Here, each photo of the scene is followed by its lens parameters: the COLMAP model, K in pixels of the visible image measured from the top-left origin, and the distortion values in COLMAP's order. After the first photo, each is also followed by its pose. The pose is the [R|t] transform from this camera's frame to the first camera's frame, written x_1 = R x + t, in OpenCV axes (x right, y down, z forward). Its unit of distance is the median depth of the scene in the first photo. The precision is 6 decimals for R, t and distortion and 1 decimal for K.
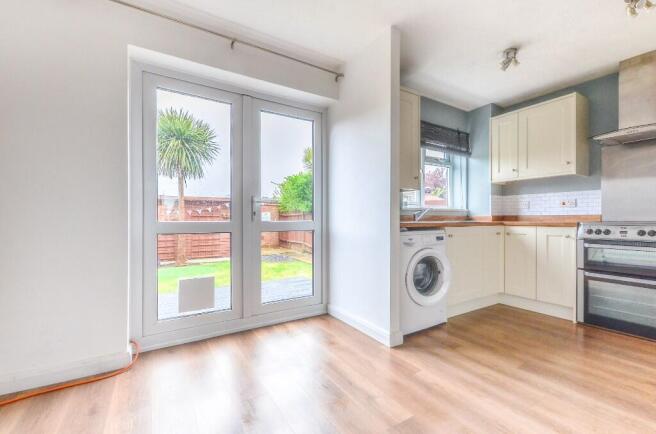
lens RADIAL K [[289.3, 0, 330.9], [0, 289.3, 220.4], [0, 0, 1]] dist [0.011418, -0.005223]
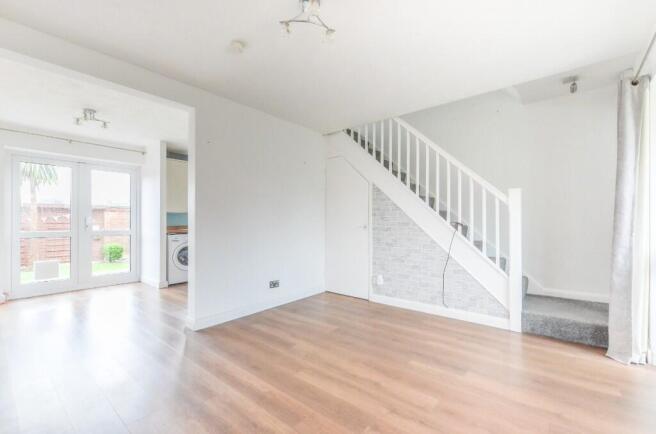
lens RADIAL K [[289.3, 0, 330.9], [0, 289.3, 220.4], [0, 0, 1]] dist [0.011418, -0.005223]
pose [[0.948094, 0.000623, 0.317989, 0.599434], [0.002703, 0.999946, -0.010017, -0.038015], [-0.317978, 0.010357, 0.948042, -1.208258]]
